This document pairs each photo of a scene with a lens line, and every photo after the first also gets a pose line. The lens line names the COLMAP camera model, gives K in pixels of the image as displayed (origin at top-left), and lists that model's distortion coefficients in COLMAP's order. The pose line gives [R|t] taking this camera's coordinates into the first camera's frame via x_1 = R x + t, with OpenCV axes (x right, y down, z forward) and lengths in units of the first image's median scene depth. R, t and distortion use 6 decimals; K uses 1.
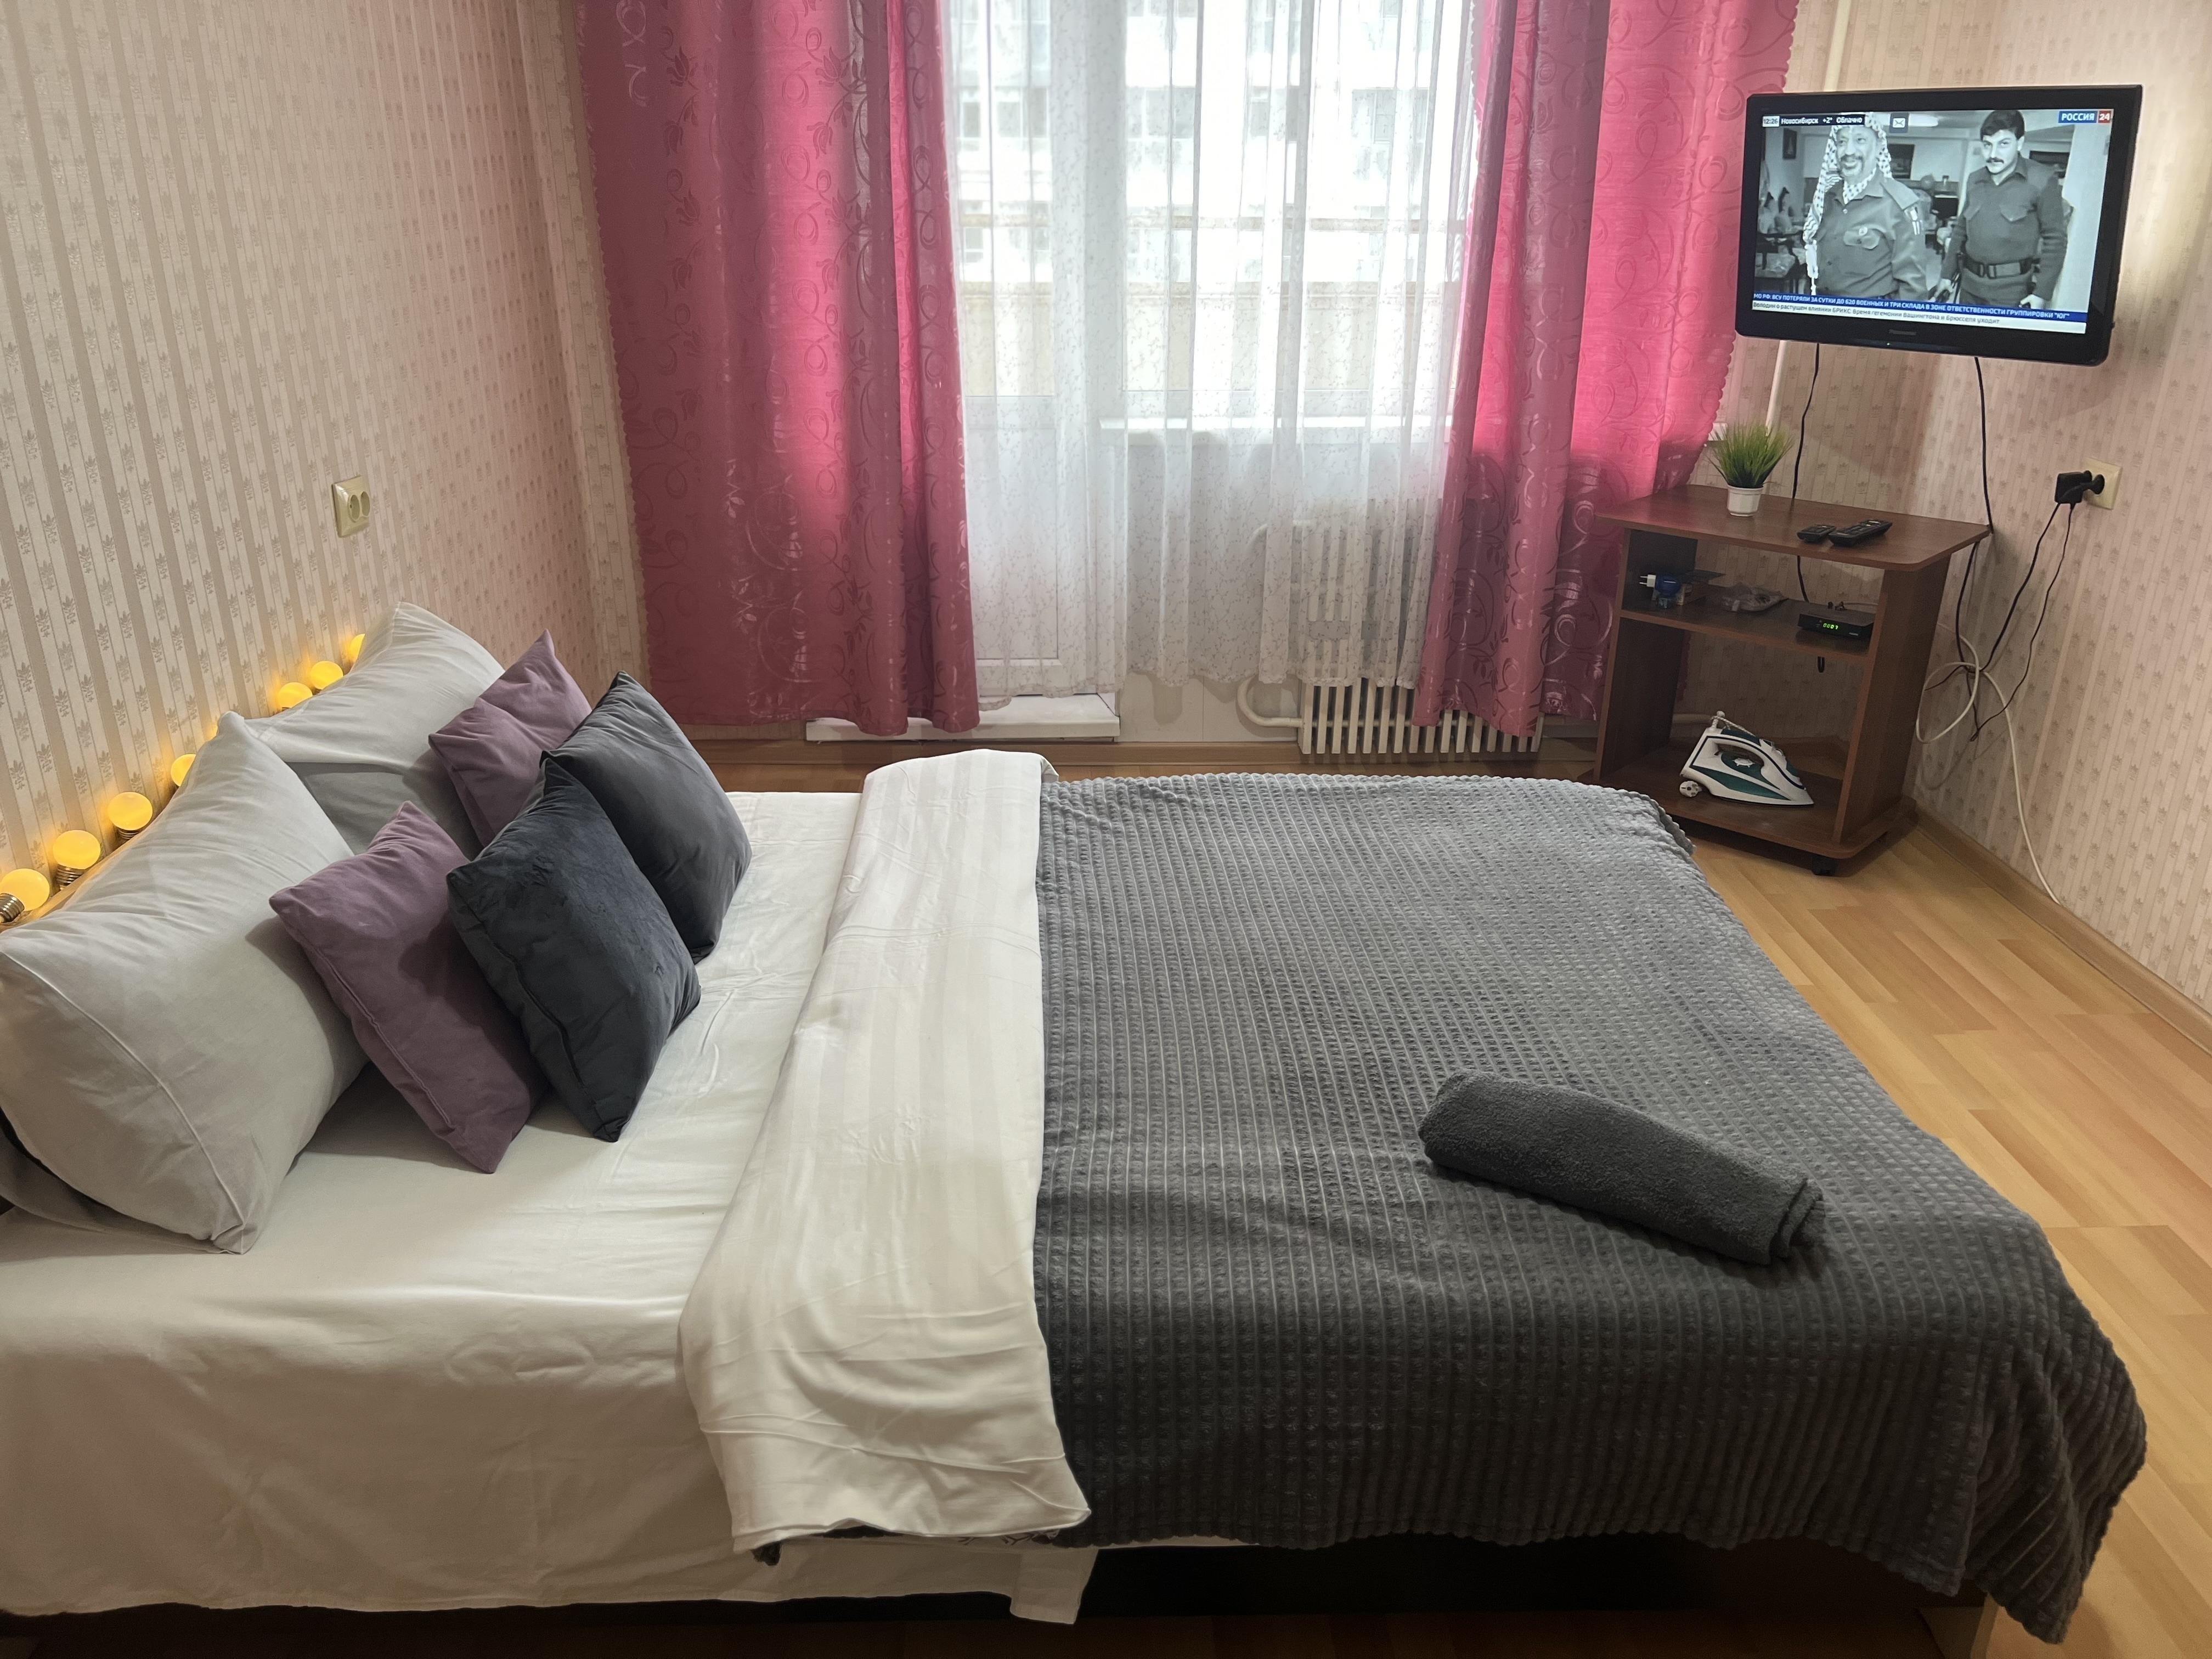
lens RADIAL K [[1680.6, 0, 1099.7], [0, 1680.6, 829.5], [0, 0, 1]] dist [0.017609, -0.019511]
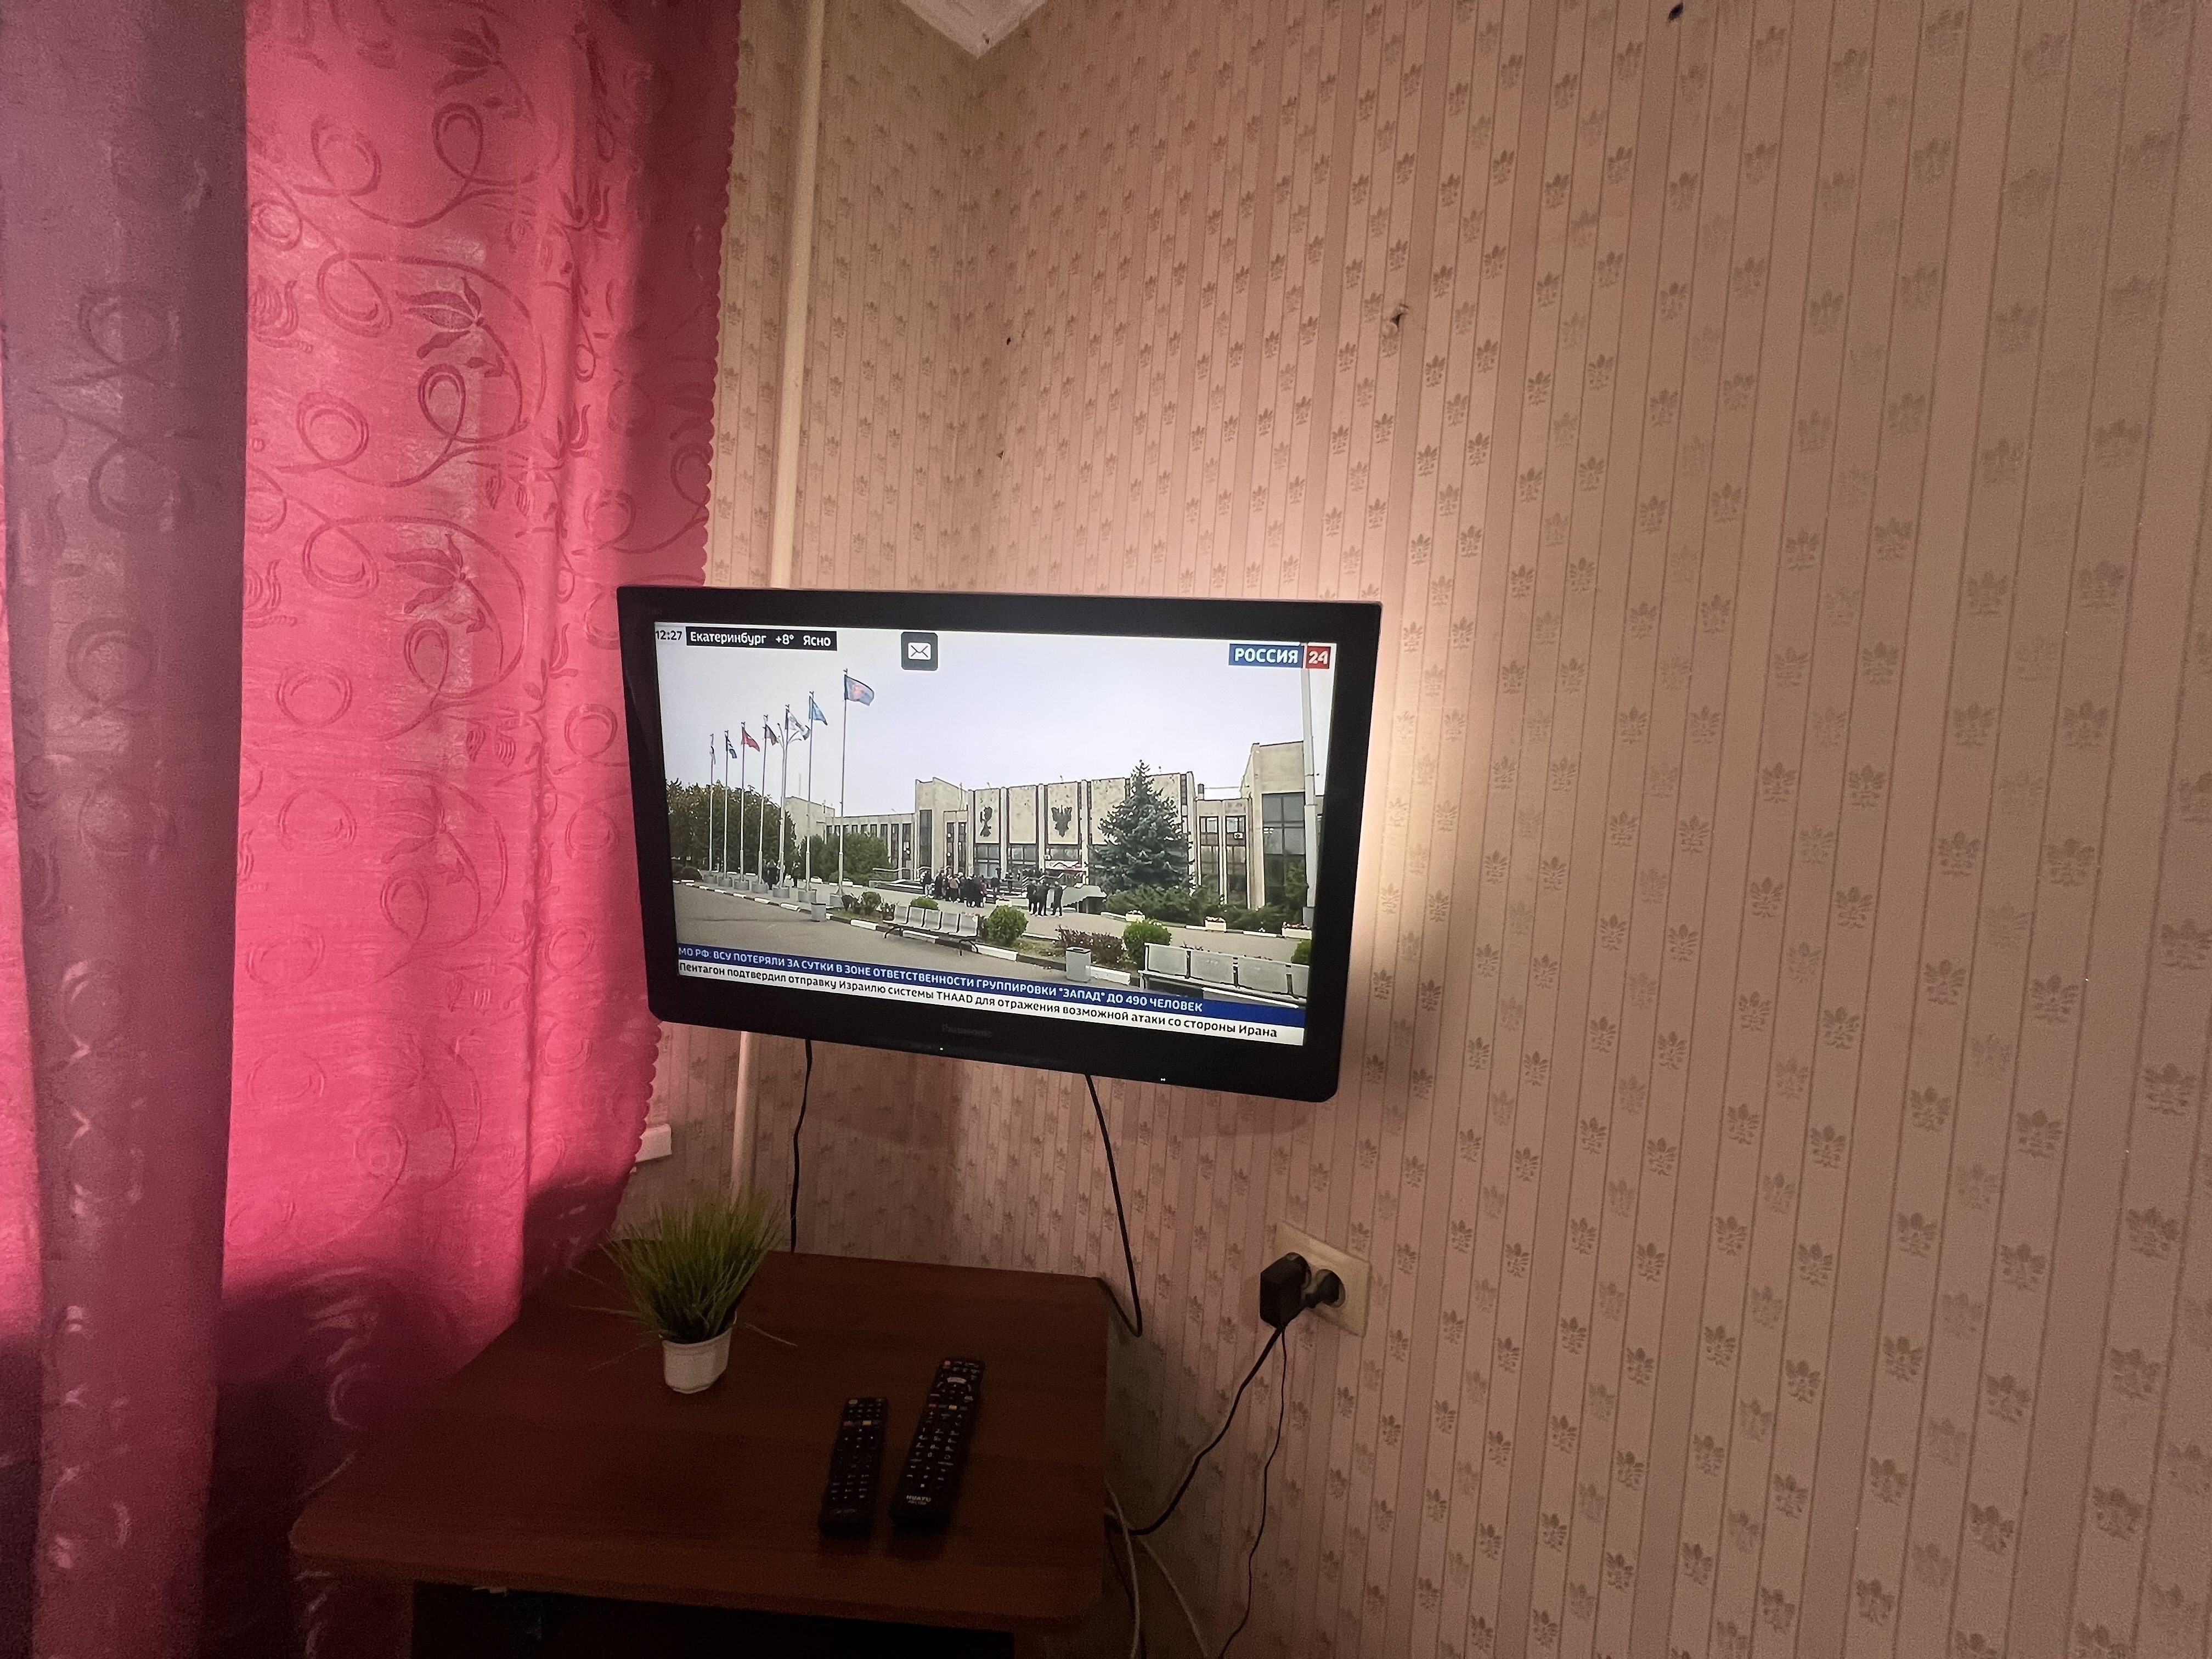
lens RADIAL K [[882.2, 0, 1092.2], [0, 882.2, 823.7], [0, 0, 1]] dist [-0.001895, -0.000911]
pose [[0.748079, 0.015875, 0.663420, 0.300124], [0.186546, 0.954371, -0.233188, -0.265032], [-0.636851, 0.298201, 0.710983, 0.709167]]
